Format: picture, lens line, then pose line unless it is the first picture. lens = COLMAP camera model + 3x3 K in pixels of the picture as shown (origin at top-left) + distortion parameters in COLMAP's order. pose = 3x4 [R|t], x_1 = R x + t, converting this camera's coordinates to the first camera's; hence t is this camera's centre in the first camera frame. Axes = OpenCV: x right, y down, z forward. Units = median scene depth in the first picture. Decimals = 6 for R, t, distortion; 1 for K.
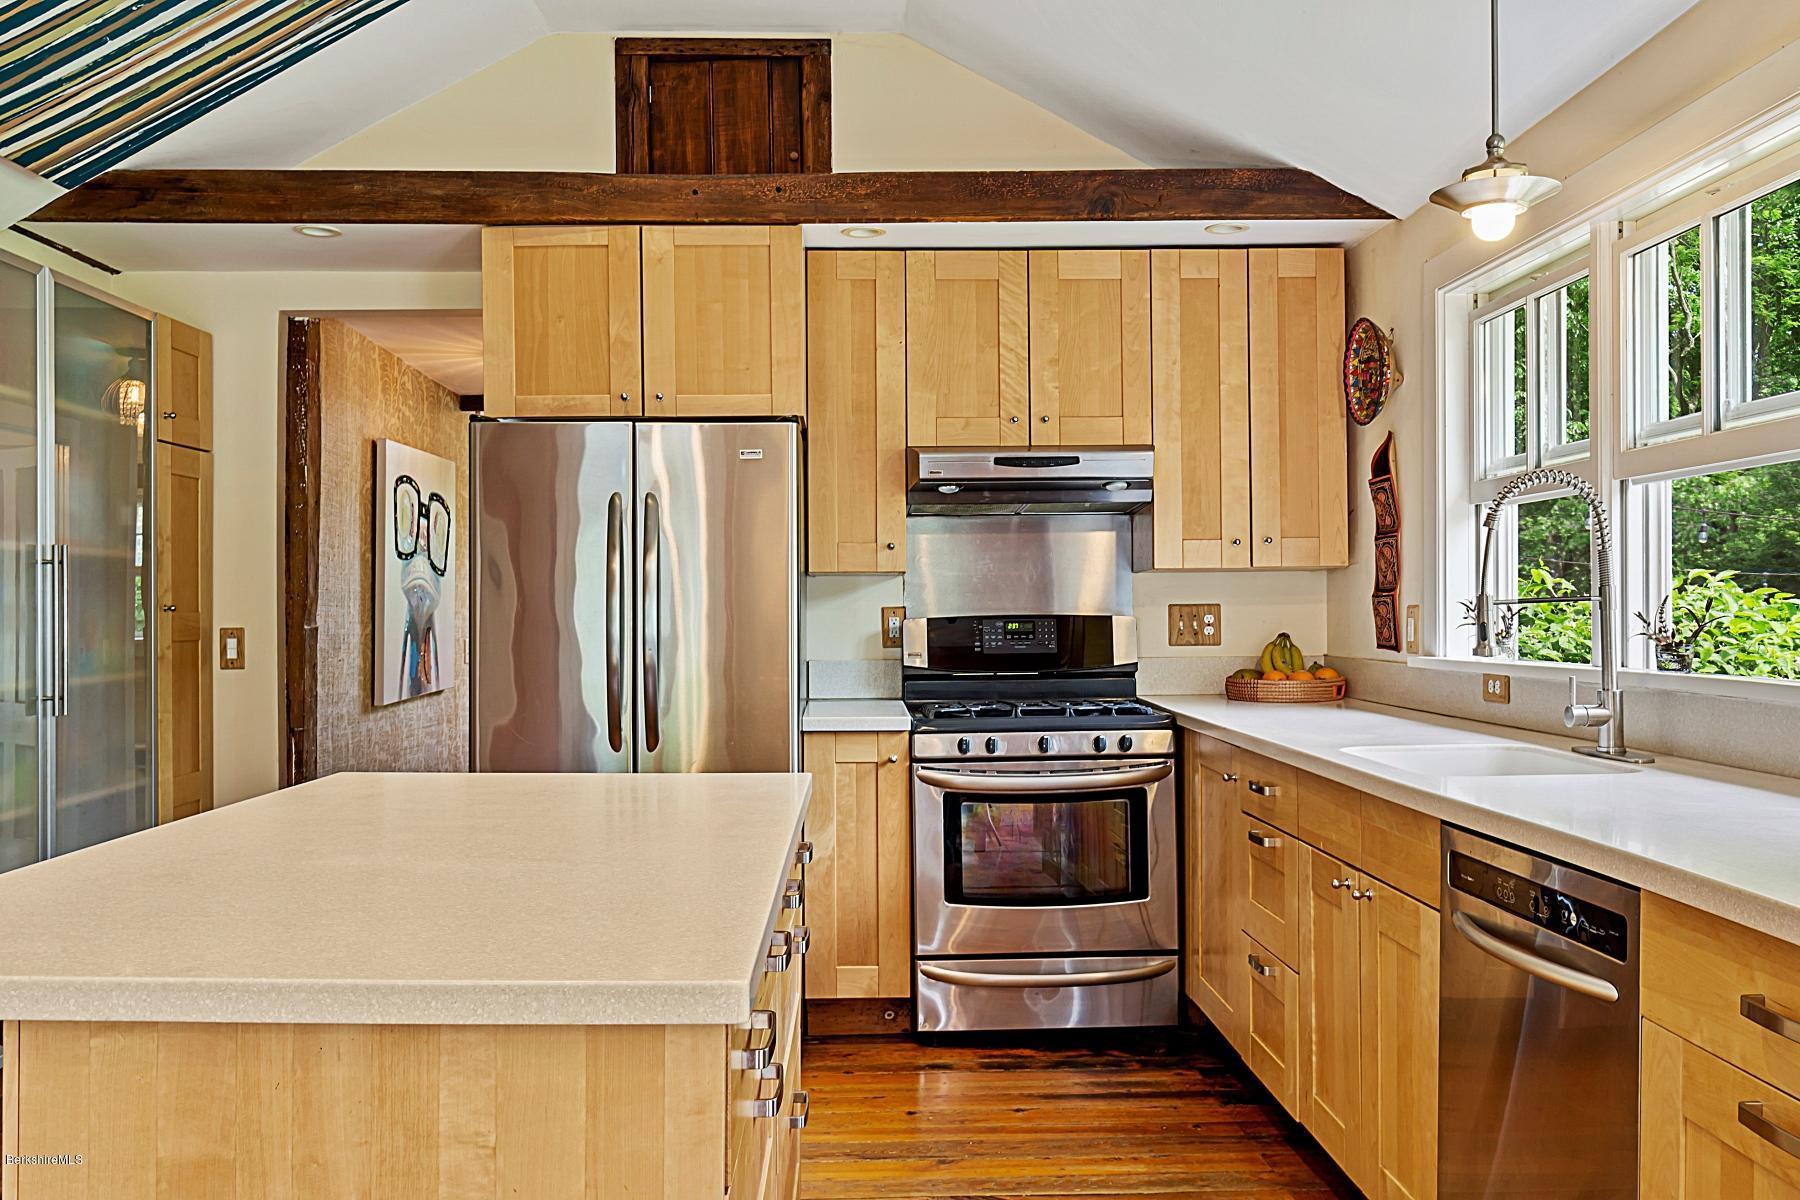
lens RADIAL K [[1433.5, 0, 927.0], [0, 1433.5, 619.8], [0, 0, 1]] dist [-0.005800, -0.004128]
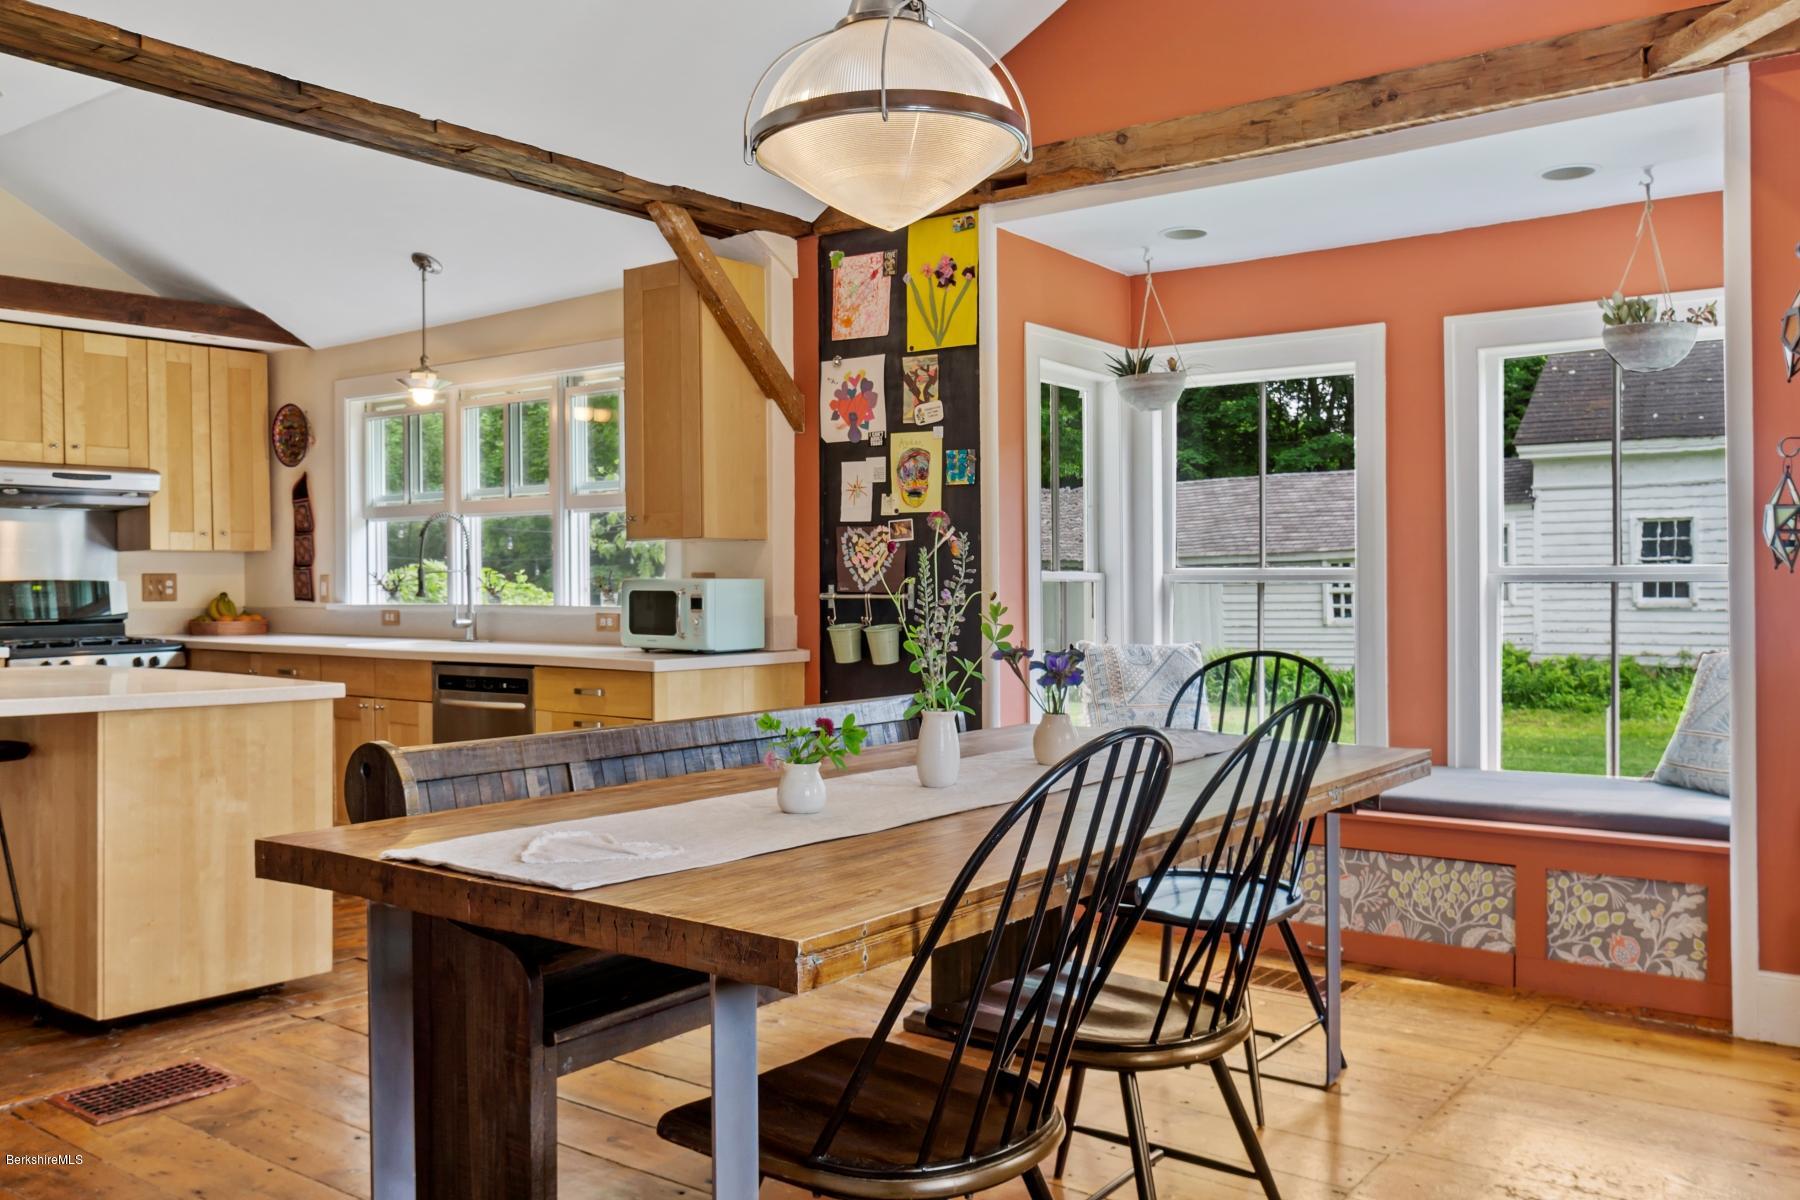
lens RADIAL K [[1446.6, 0, 852.9], [0, 1446.6, 607.3], [0, 0, 1]] dist [-0.009616, -0.000154]
pose [[0.645529, -0.009348, 0.763678, -0.557414], [0.004590, 0.999955, 0.008360, 0.016840], [-0.763722, -0.001891, 0.645543, -0.588552]]
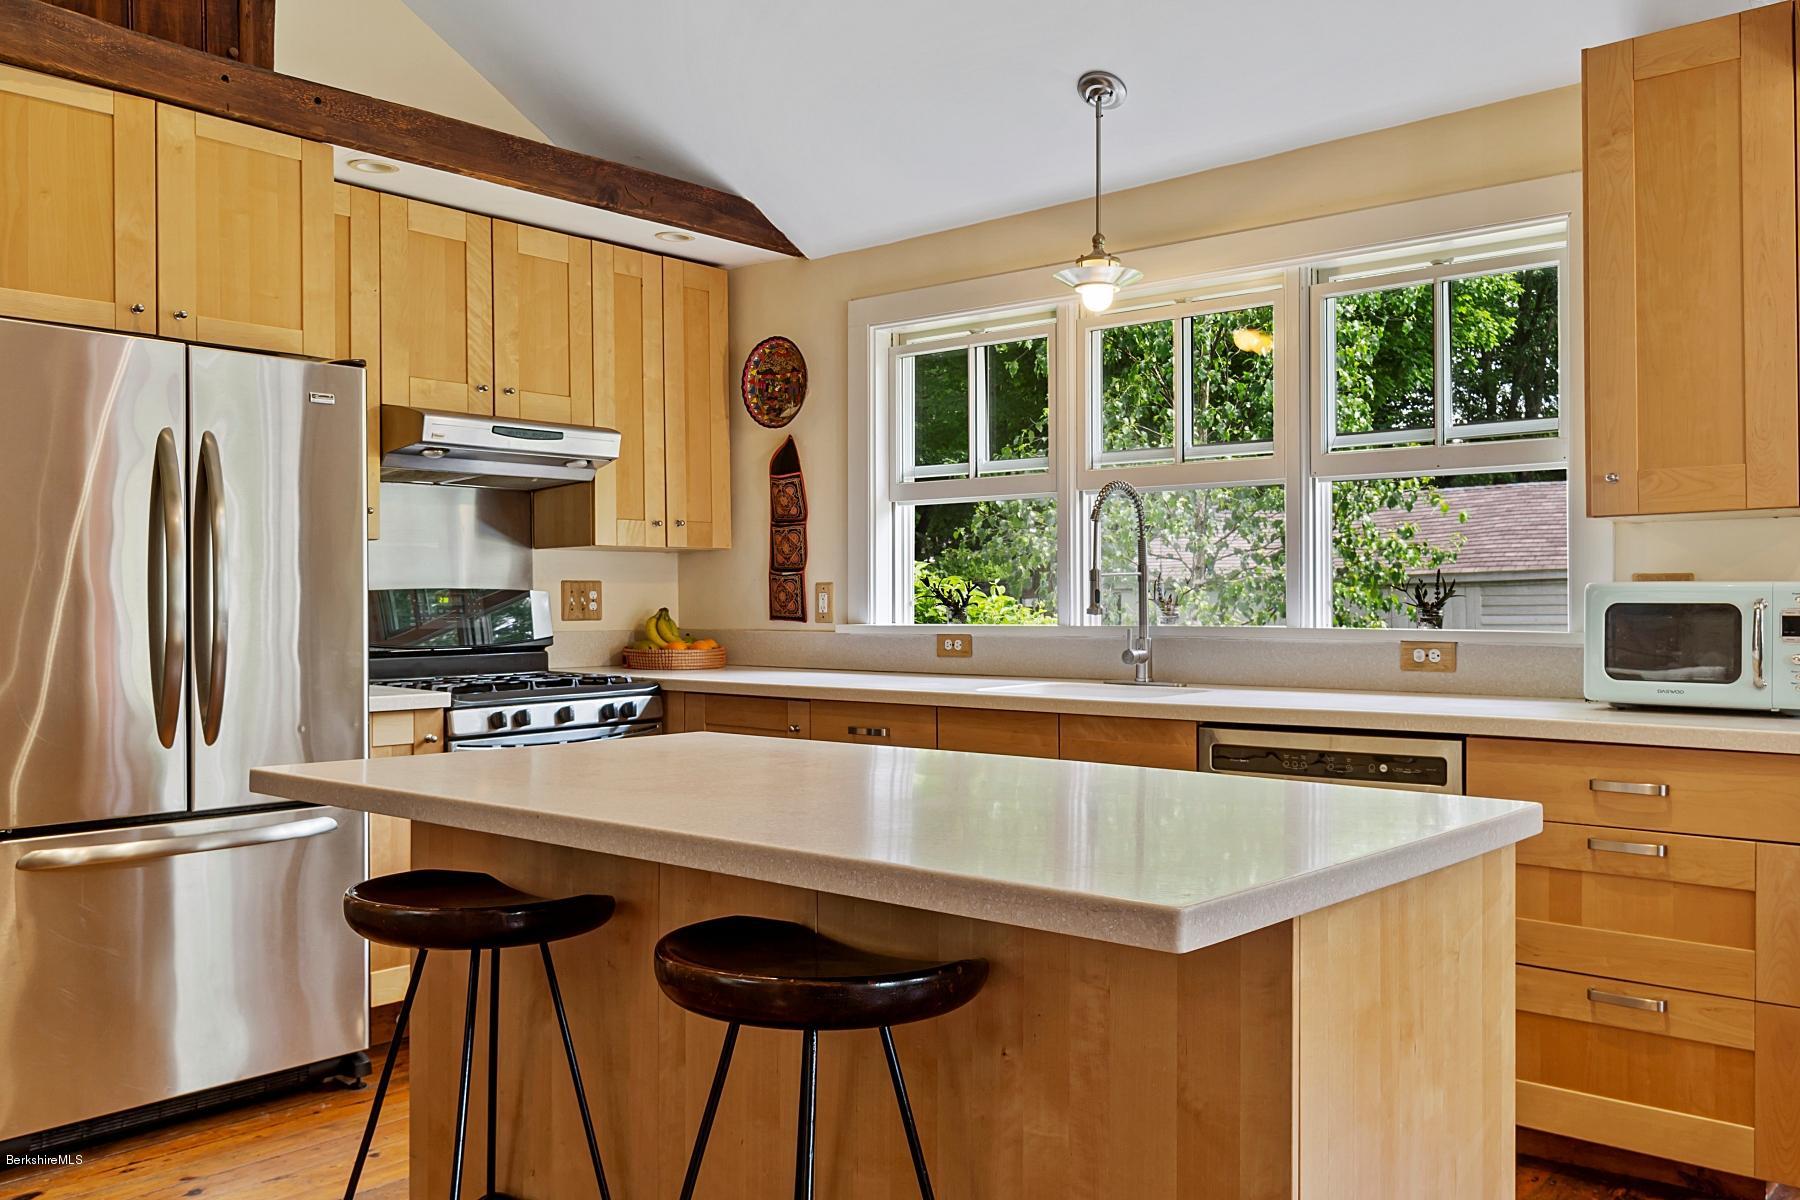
lens RADIAL K [[1446.6, 0, 852.9], [0, 1446.6, 607.3], [0, 0, 1]] dist [-0.009616, -0.000154]
pose [[0.684056, 0.002686, 0.729425, -0.505156], [0.002376, 0.999980, -0.005911, 0.017044], [-0.729426, 0.005777, 0.684035, 0.147553]]
